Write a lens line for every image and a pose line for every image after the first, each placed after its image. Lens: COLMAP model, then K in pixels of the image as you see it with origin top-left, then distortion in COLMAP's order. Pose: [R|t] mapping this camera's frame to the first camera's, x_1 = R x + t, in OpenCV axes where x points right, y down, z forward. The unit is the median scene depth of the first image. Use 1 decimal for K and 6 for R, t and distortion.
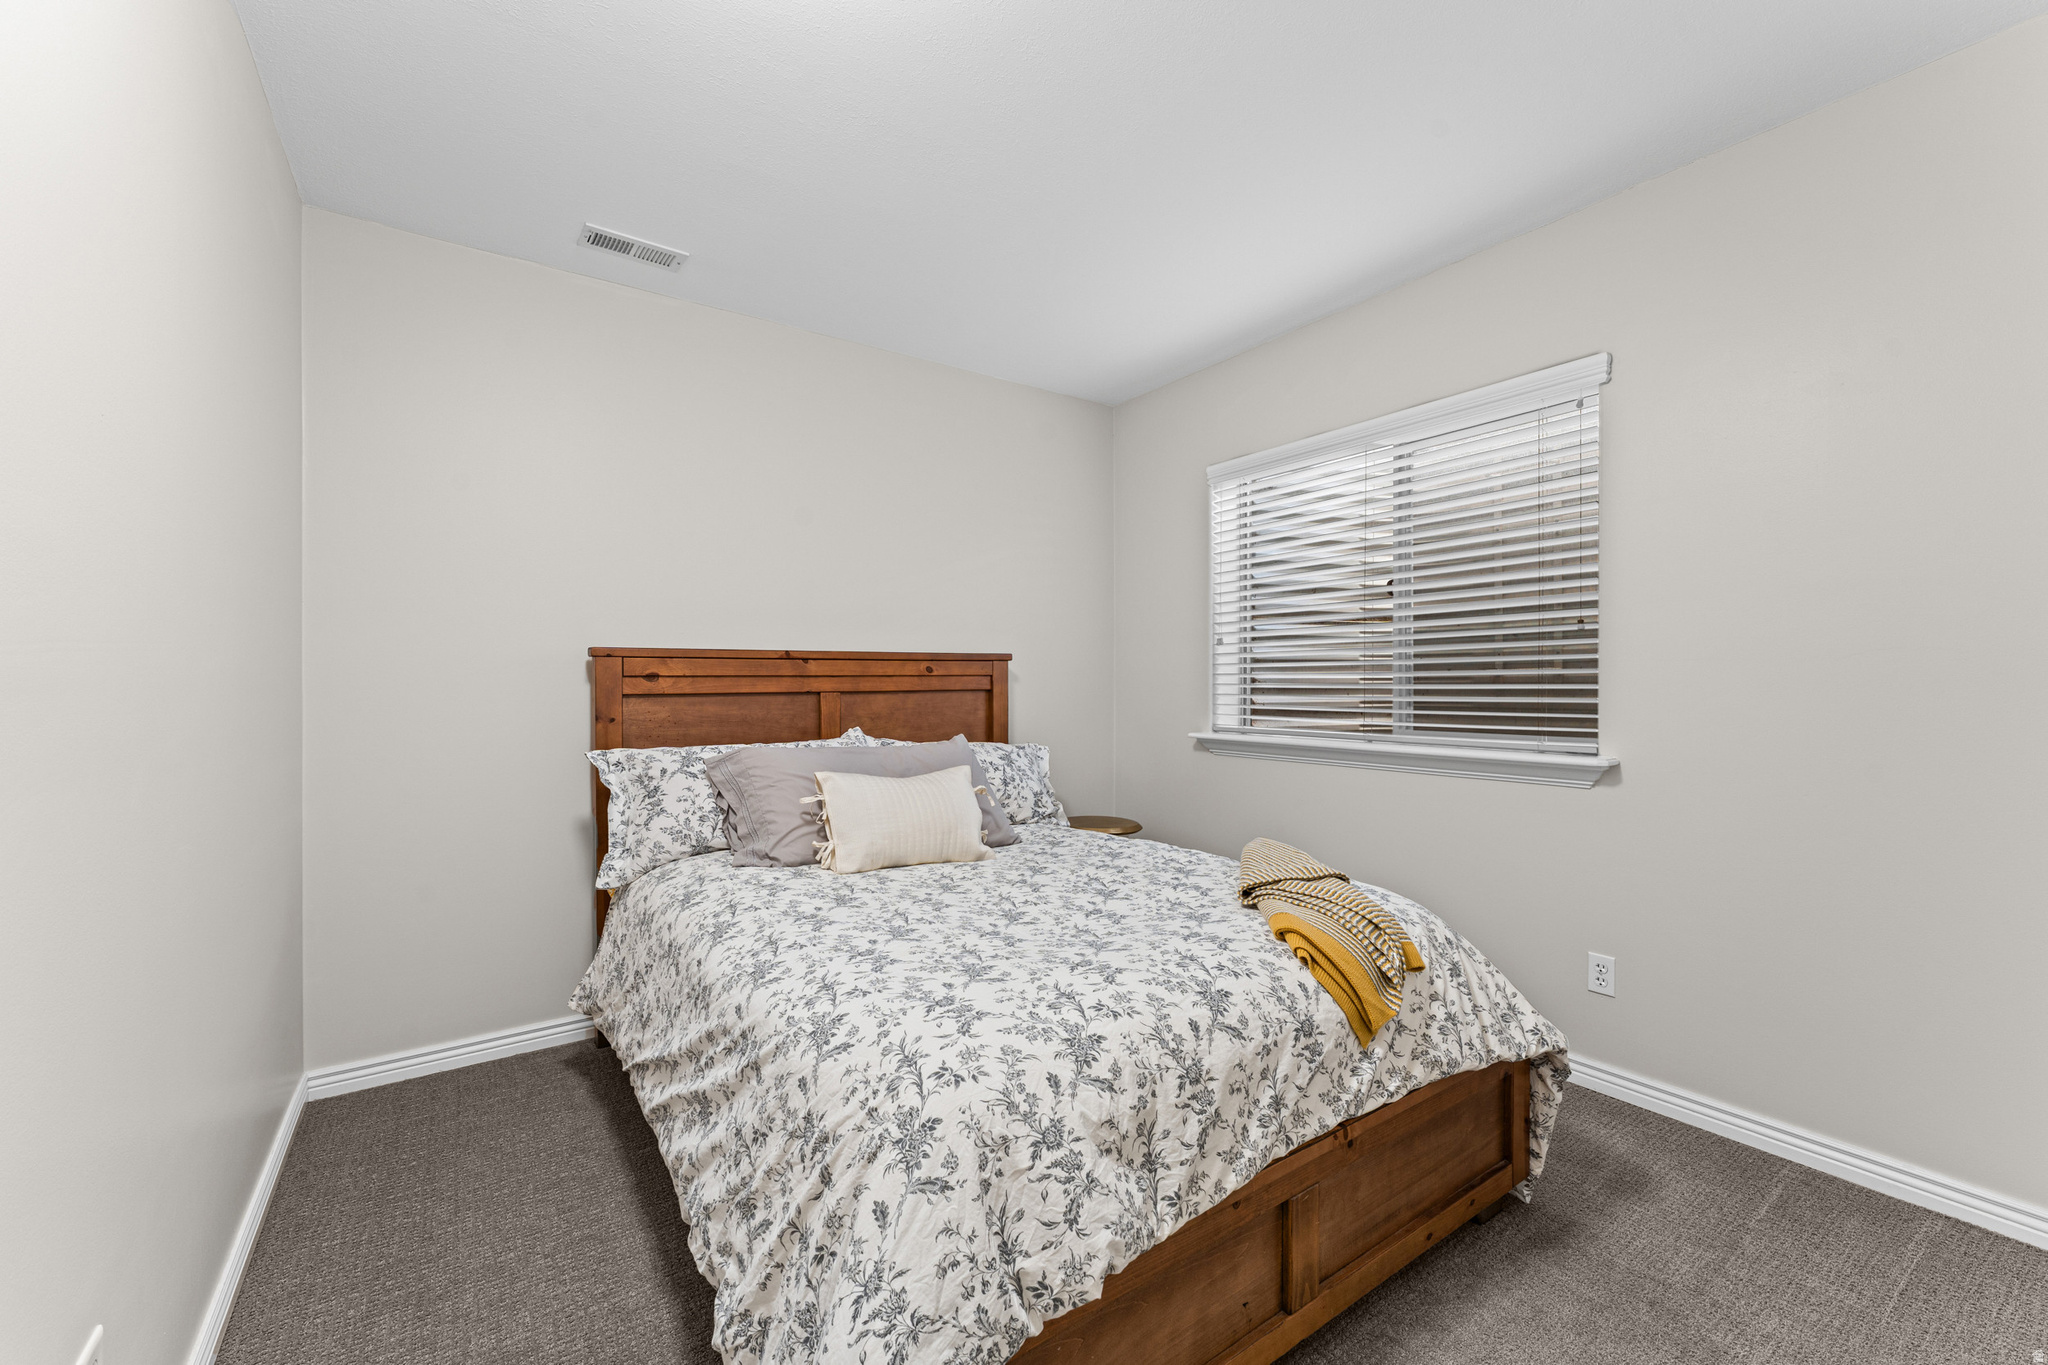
lens RADIAL K [[811.0, 0, 1018.3], [0, 811.0, 687.0], [0, 0, 1]] dist [0.003053, 0.000505]
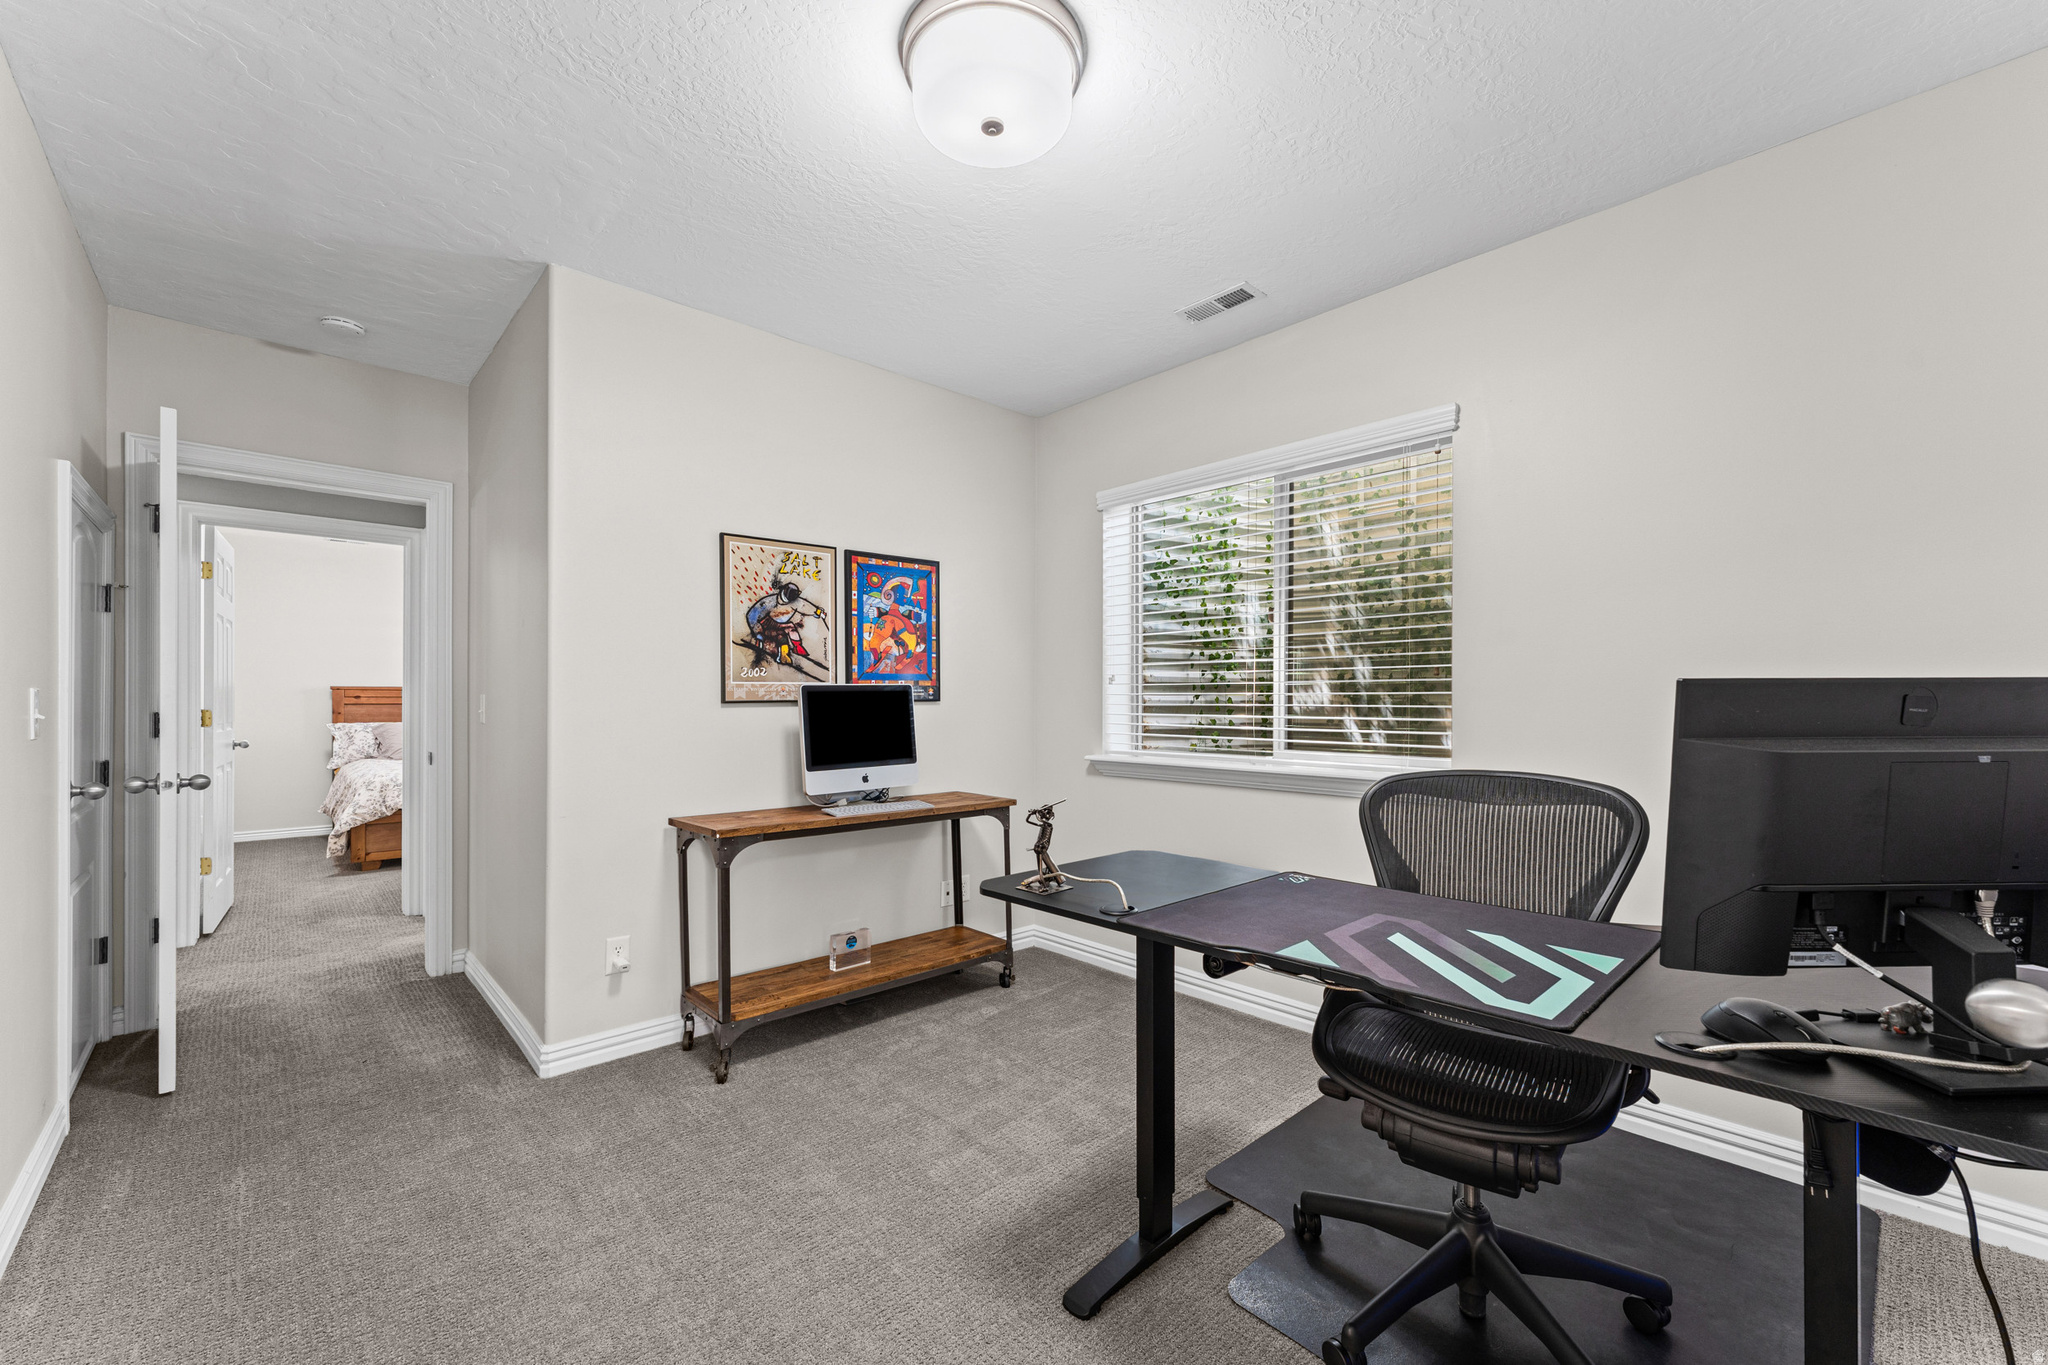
lens RADIAL K [[811.0, 0, 1019.8], [0, 811.0, 697.7], [0, 0, 1]] dist [0.003053, 0.000505]
pose [[0.990811, 0.002824, 0.135223, 2.212384], [-0.001232, 0.999929, -0.011859, 0.029774], [-0.135247, 0.011584, 0.990744, -3.190267]]
